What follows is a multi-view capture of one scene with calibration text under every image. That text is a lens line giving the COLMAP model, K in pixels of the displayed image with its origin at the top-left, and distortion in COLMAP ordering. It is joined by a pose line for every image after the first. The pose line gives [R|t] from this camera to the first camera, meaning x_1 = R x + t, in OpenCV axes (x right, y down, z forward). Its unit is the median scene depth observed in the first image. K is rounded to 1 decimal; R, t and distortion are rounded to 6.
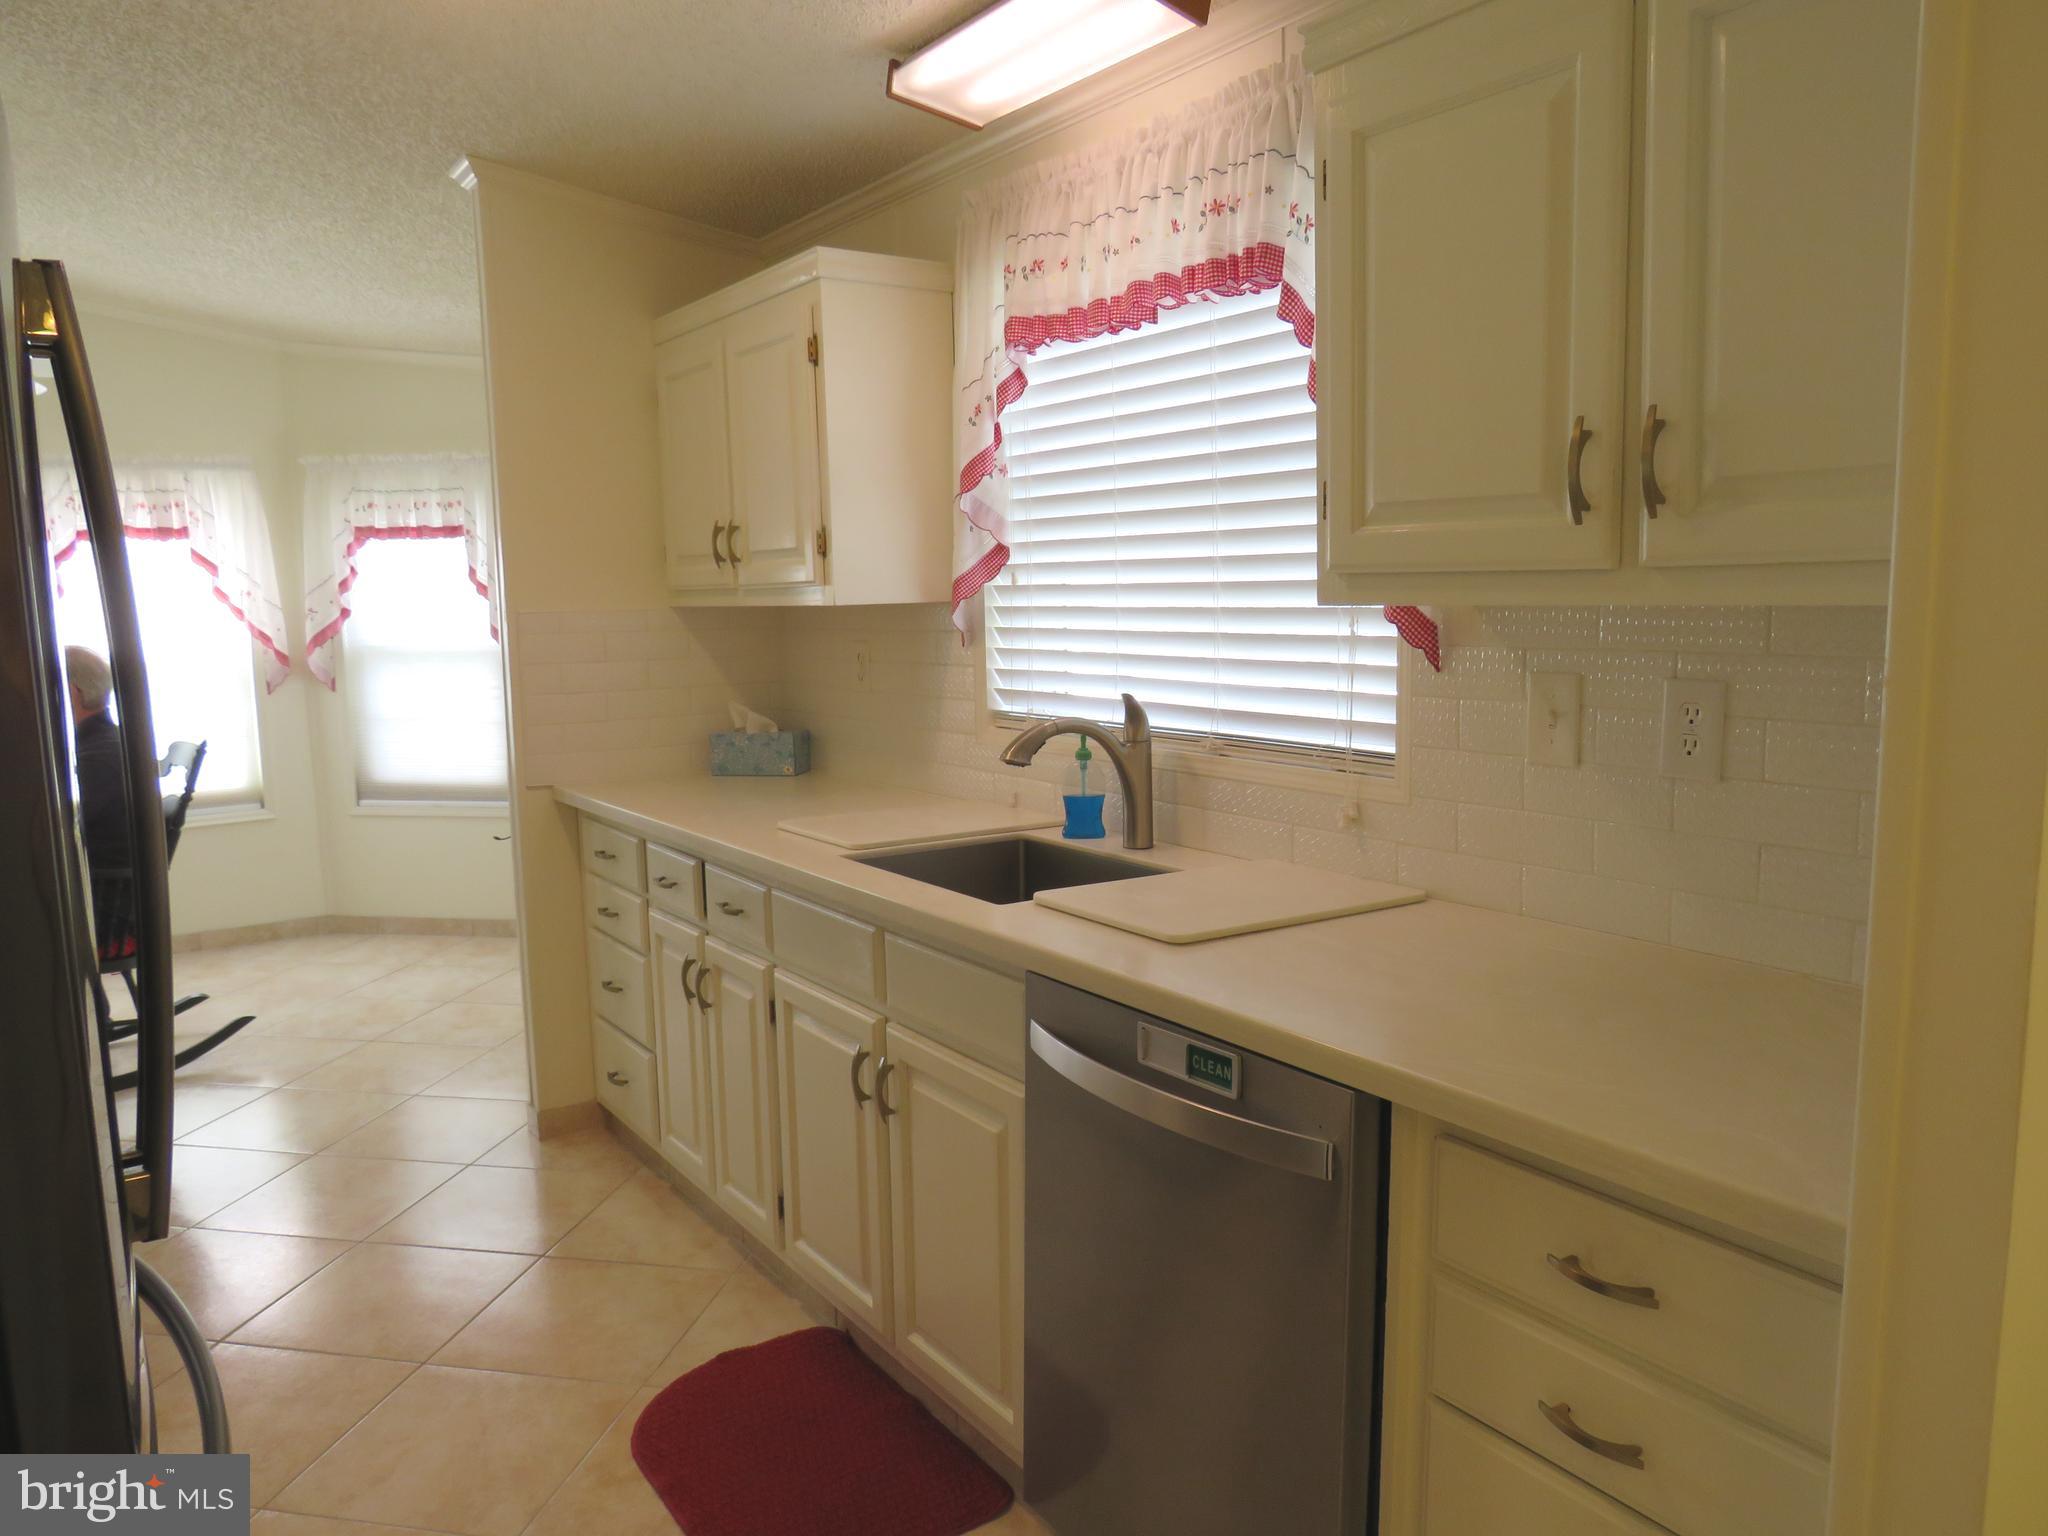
lens RADIAL K [[1460.9, 0, 1017.5], [0, 1460.9, 782.1], [0, 0, 1]] dist [-0.024105, 0.011152]
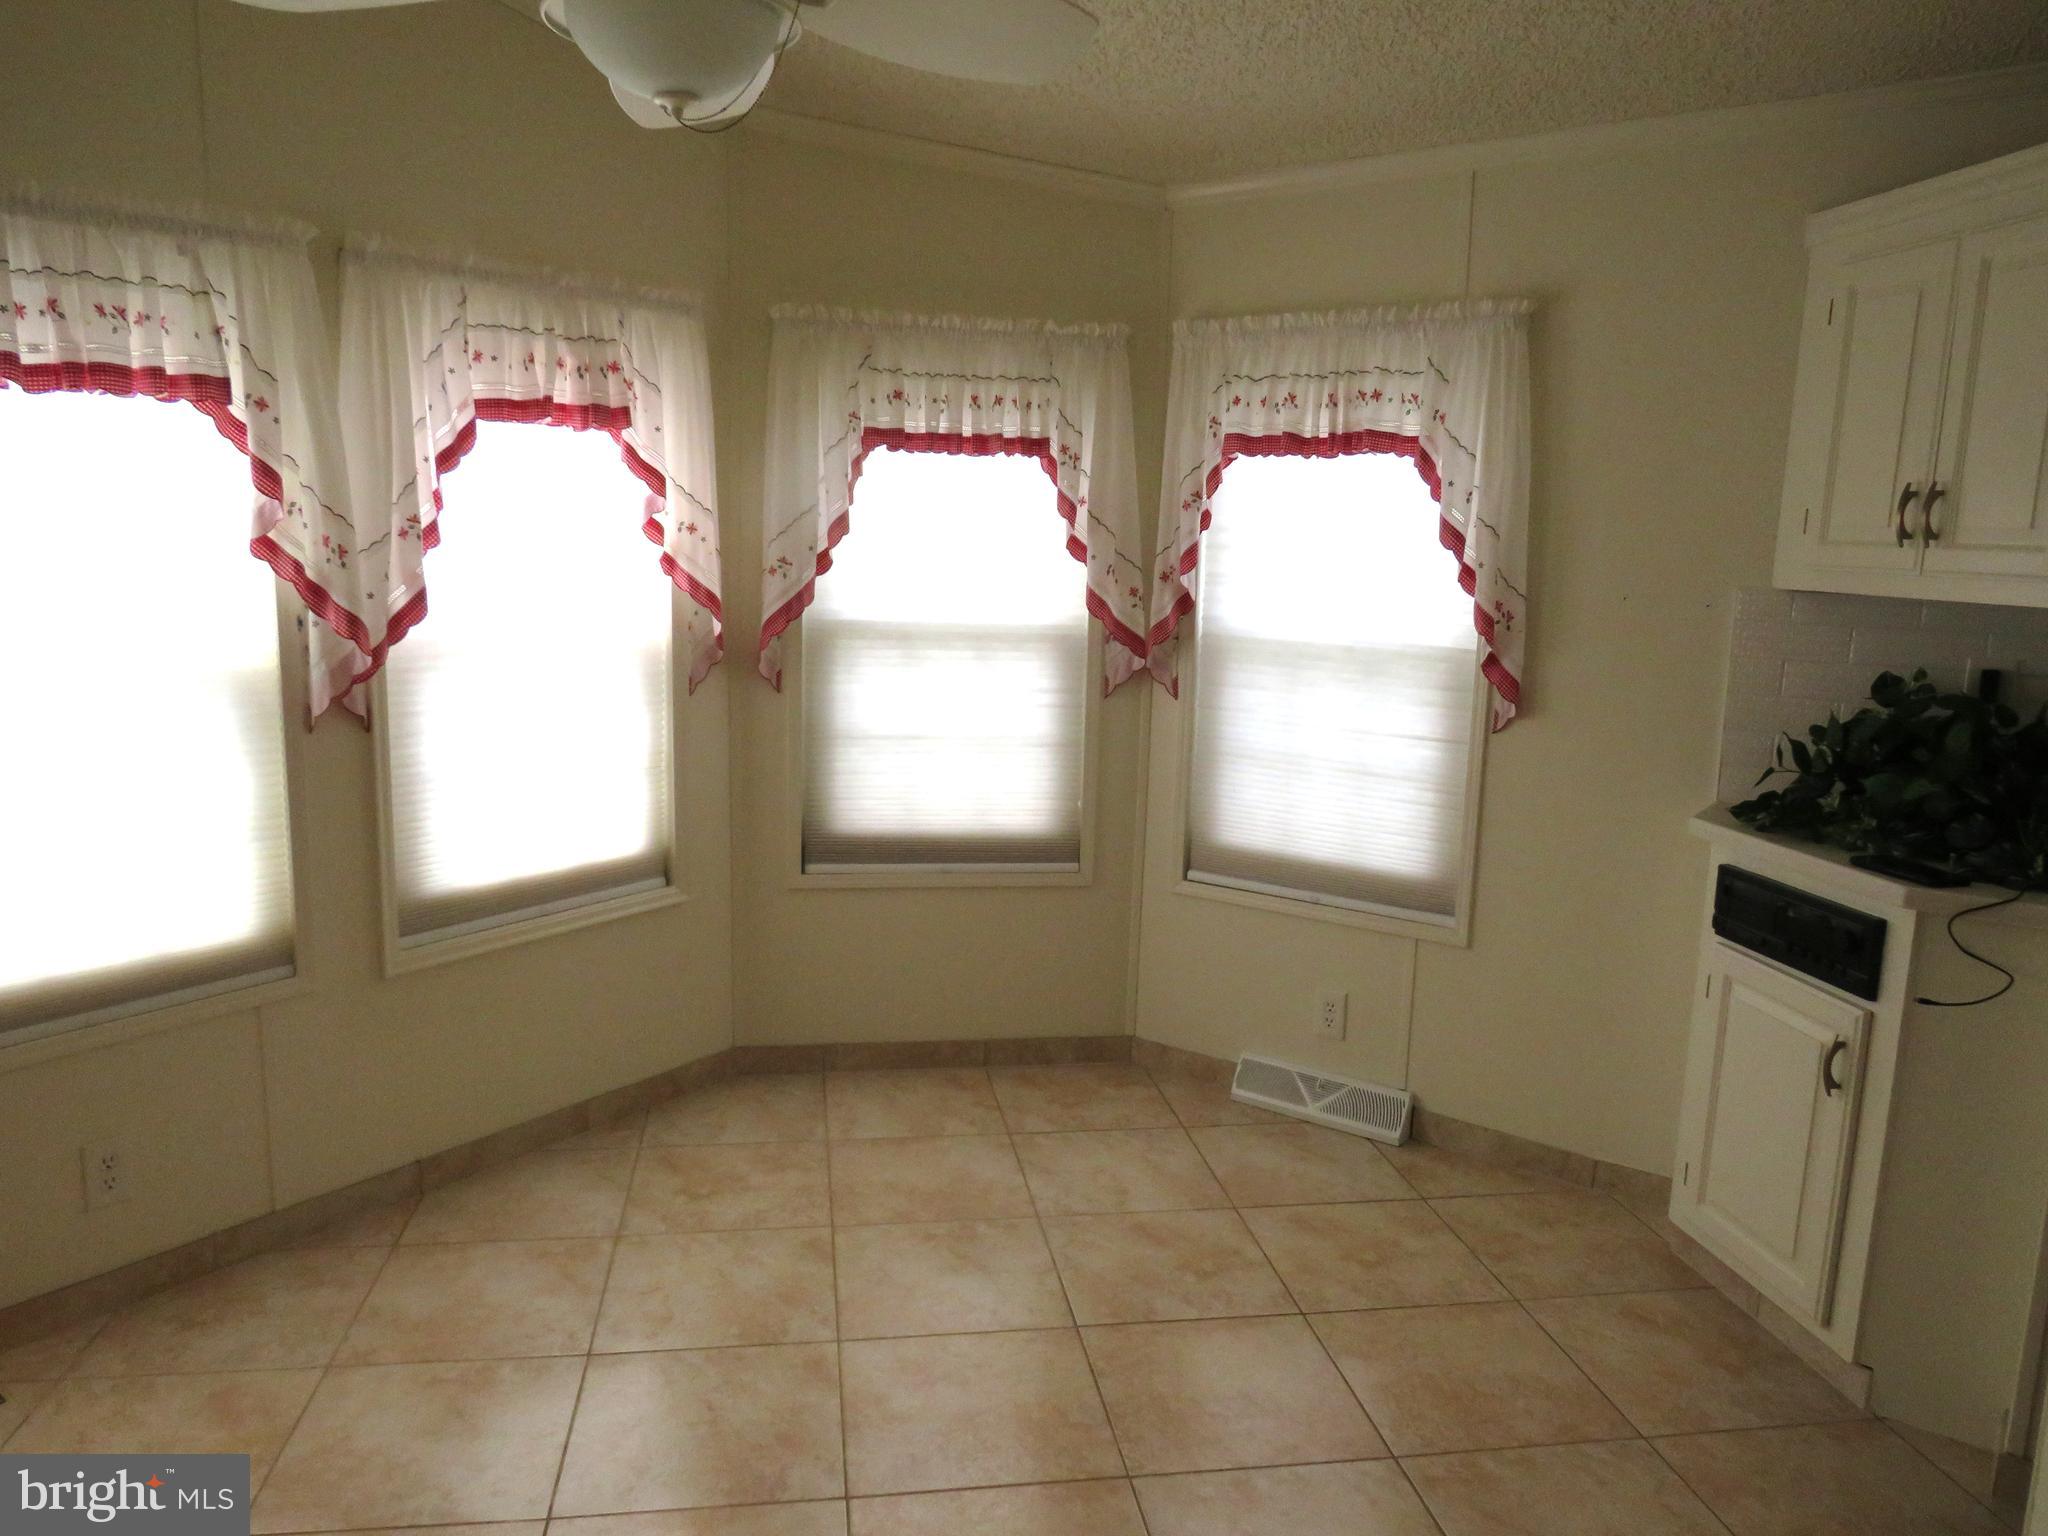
lens RADIAL K [[1460.9, 0, 909.3], [0, 1460.9, 772.0], [0, 0, 1]] dist [-0.024105, 0.011152]
pose [[0.938127, -0.010927, 0.346119, -0.658491], [-0.003257, 0.999179, 0.040372, -0.055587], [-0.346276, -0.039001, 0.937322, 0.413318]]
